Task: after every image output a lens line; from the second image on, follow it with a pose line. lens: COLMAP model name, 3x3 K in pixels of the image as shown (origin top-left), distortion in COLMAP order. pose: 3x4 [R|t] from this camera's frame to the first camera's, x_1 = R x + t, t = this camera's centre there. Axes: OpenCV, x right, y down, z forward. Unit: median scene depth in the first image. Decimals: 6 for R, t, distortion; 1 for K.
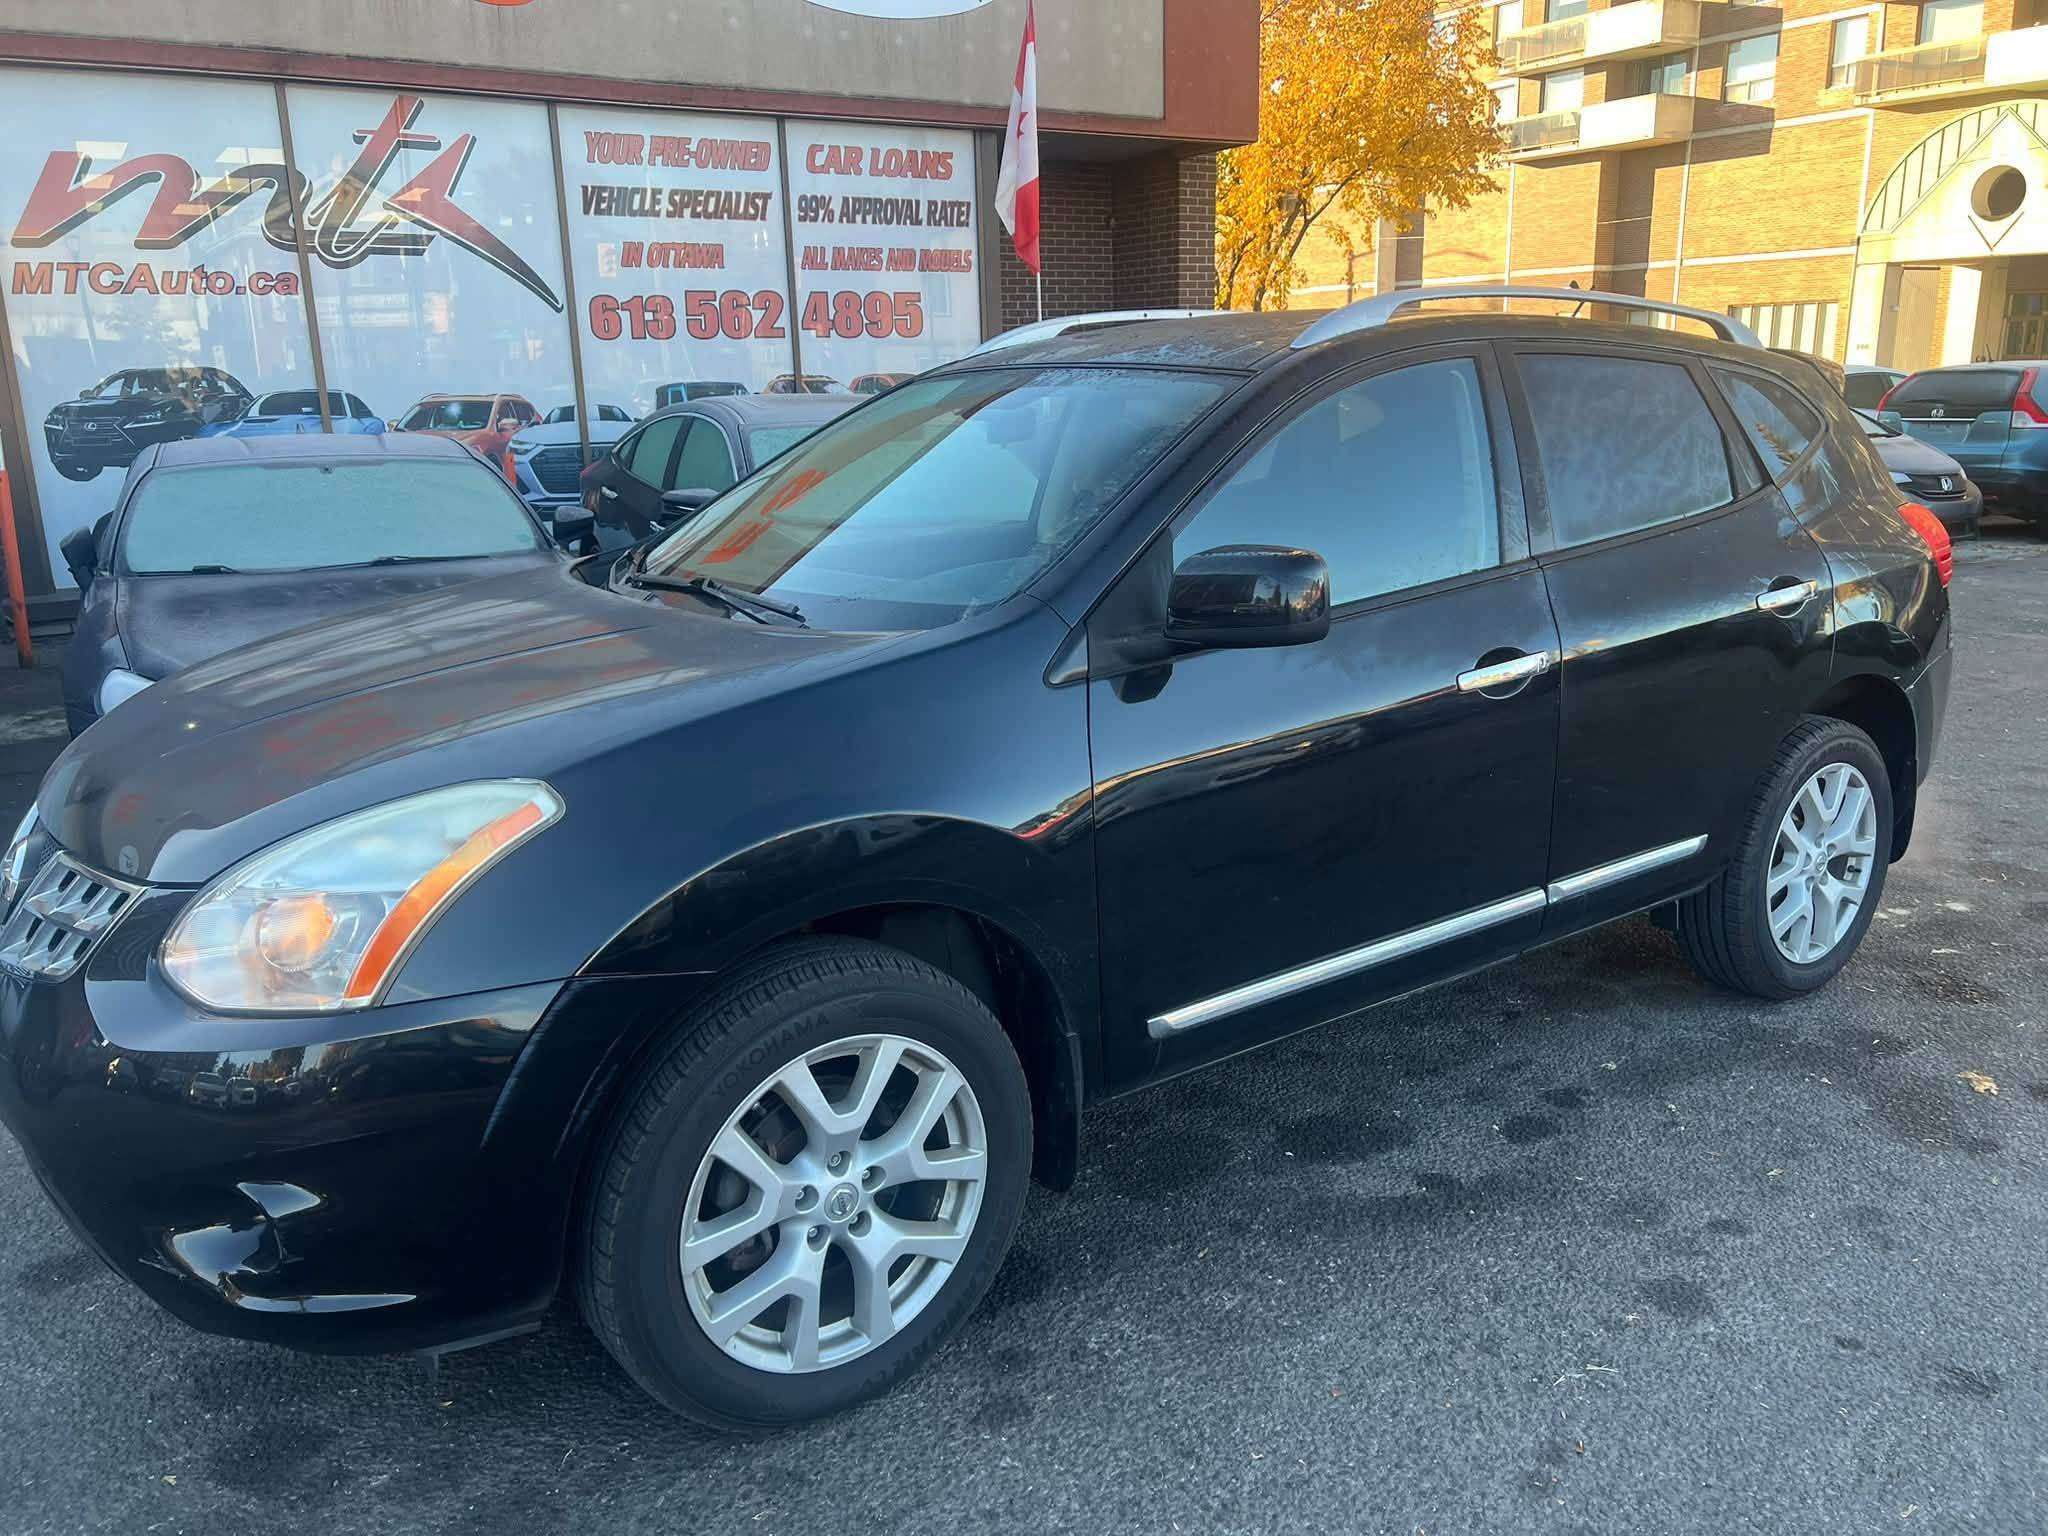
lens RADIAL K [[1559.4, 0, 1033.2], [0, 1559.4, 753.2], [0, 0, 1]] dist [0.056111, -0.061808]
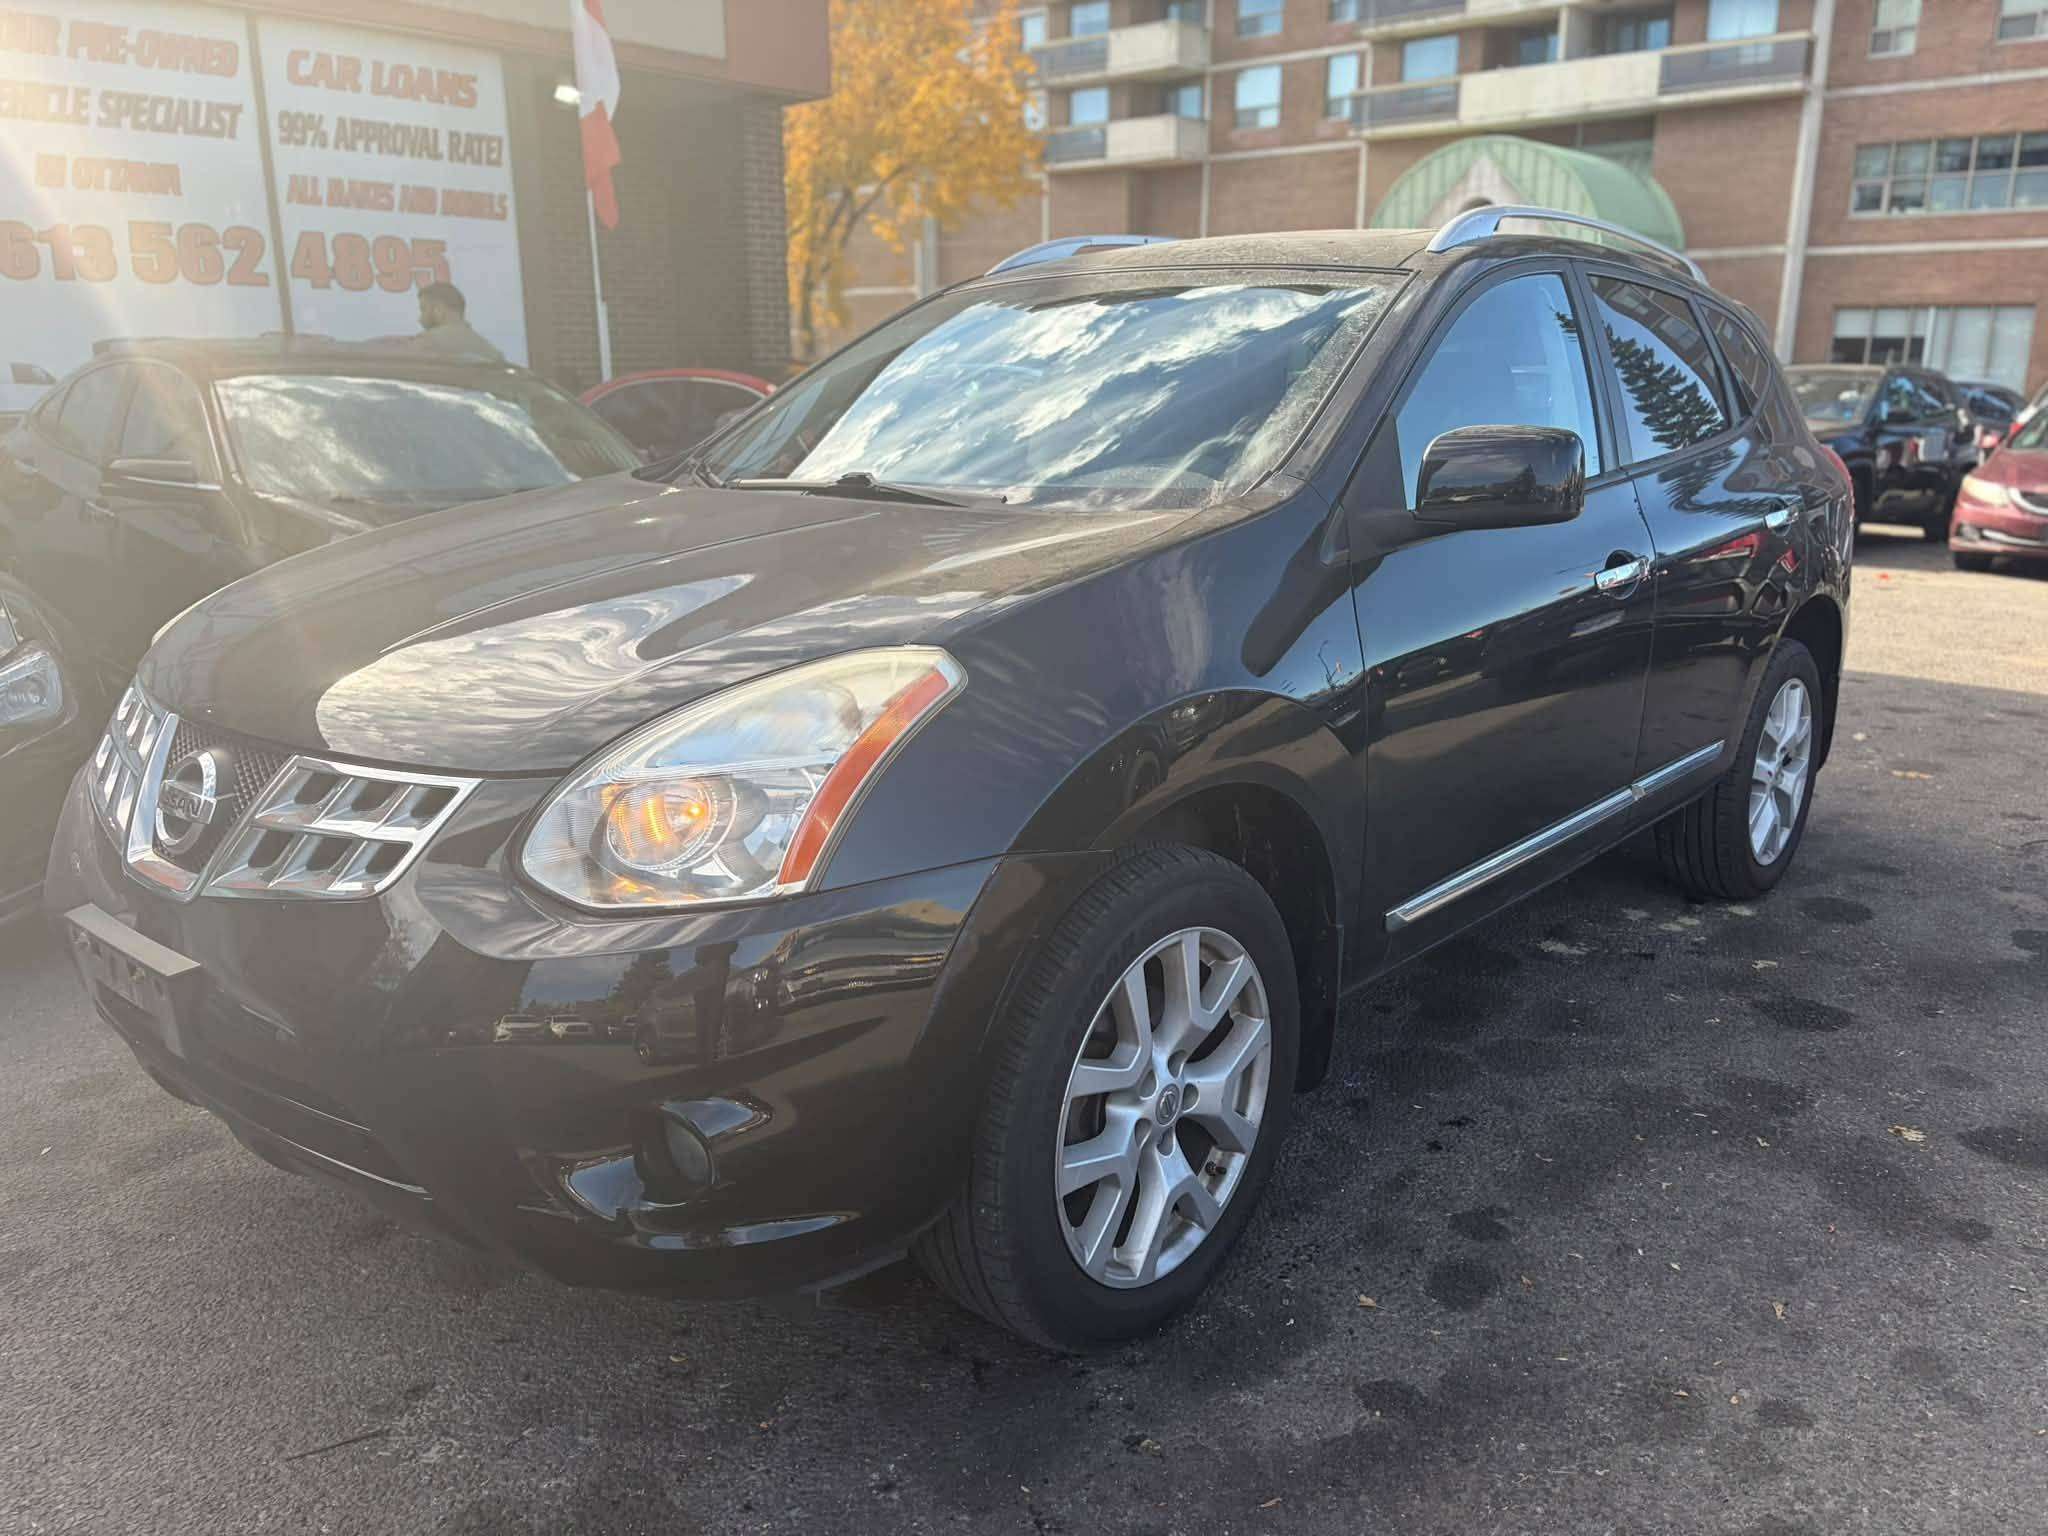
lens RADIAL K [[1559.4, 0, 1026.6], [0, 1559.4, 776.6], [0, 0, 1]] dist [0.056111, -0.061808]
pose [[0.959821, -0.050007, 0.276121, -0.023105], [0.048187, 0.998749, 0.013374, -0.005158], [-0.276444, 0.000469, 0.961030, 0.120112]]
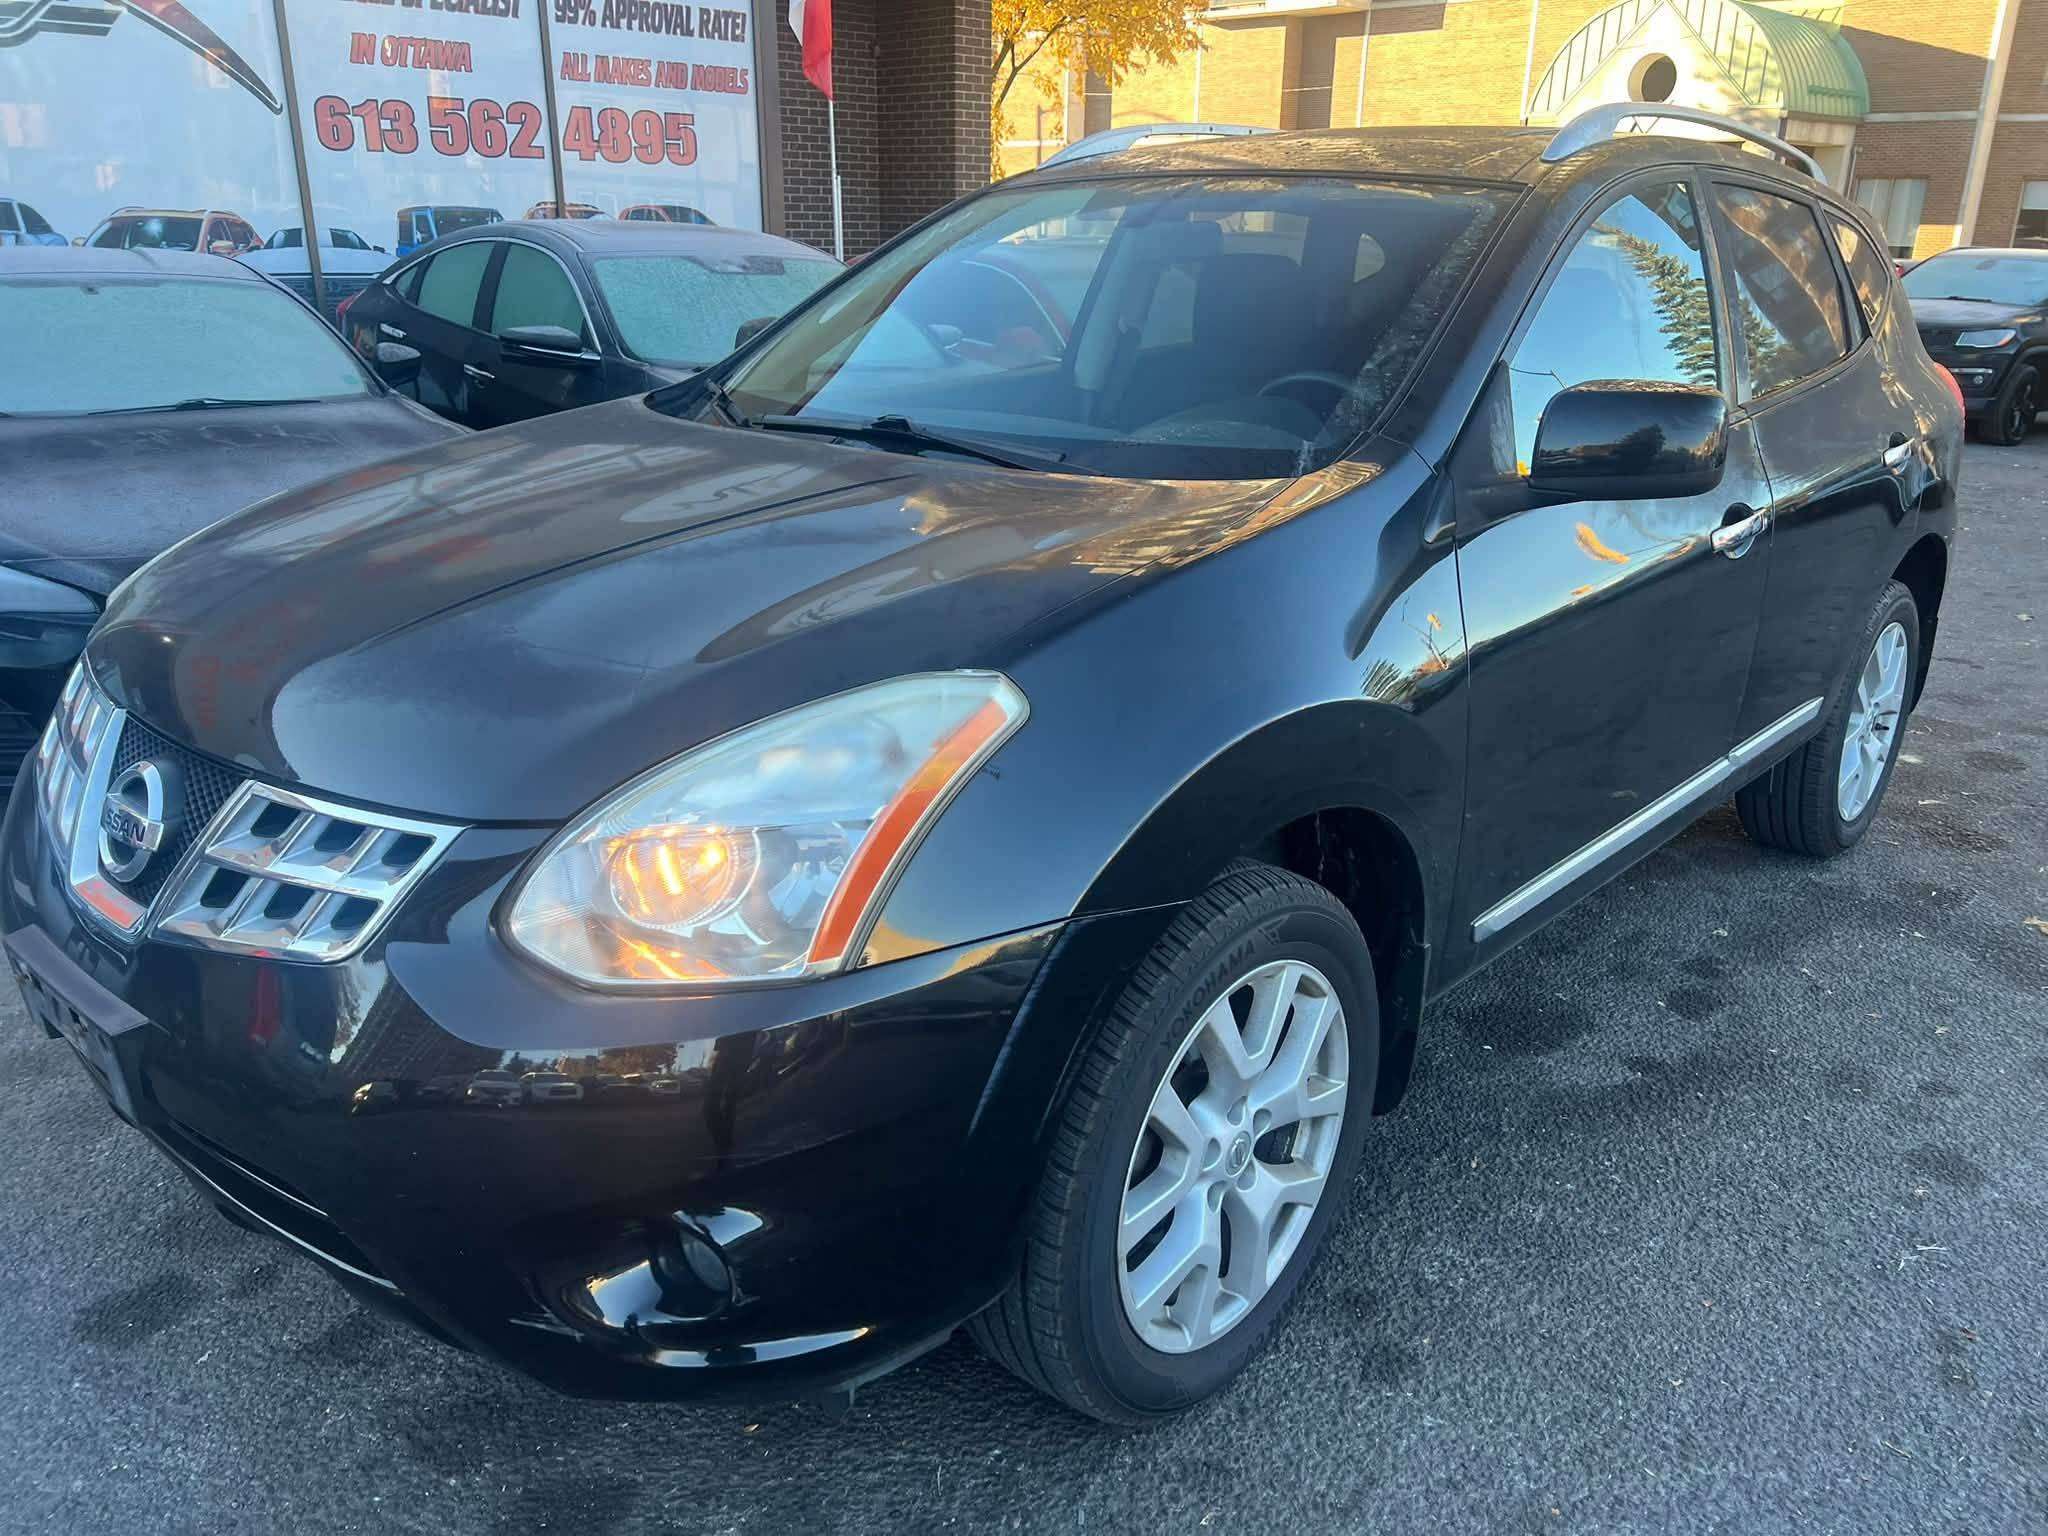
lens RADIAL K [[1559.4, 0, 1036.8], [0, 1559.4, 780.2], [0, 0, 1]] dist [0.056111, -0.061808]
pose [[0.976651, -0.036861, 0.211644, -0.096873], [0.015955, 0.994895, 0.099649, -0.001053], [-0.214237, -0.093946, 0.972253, 0.050032]]
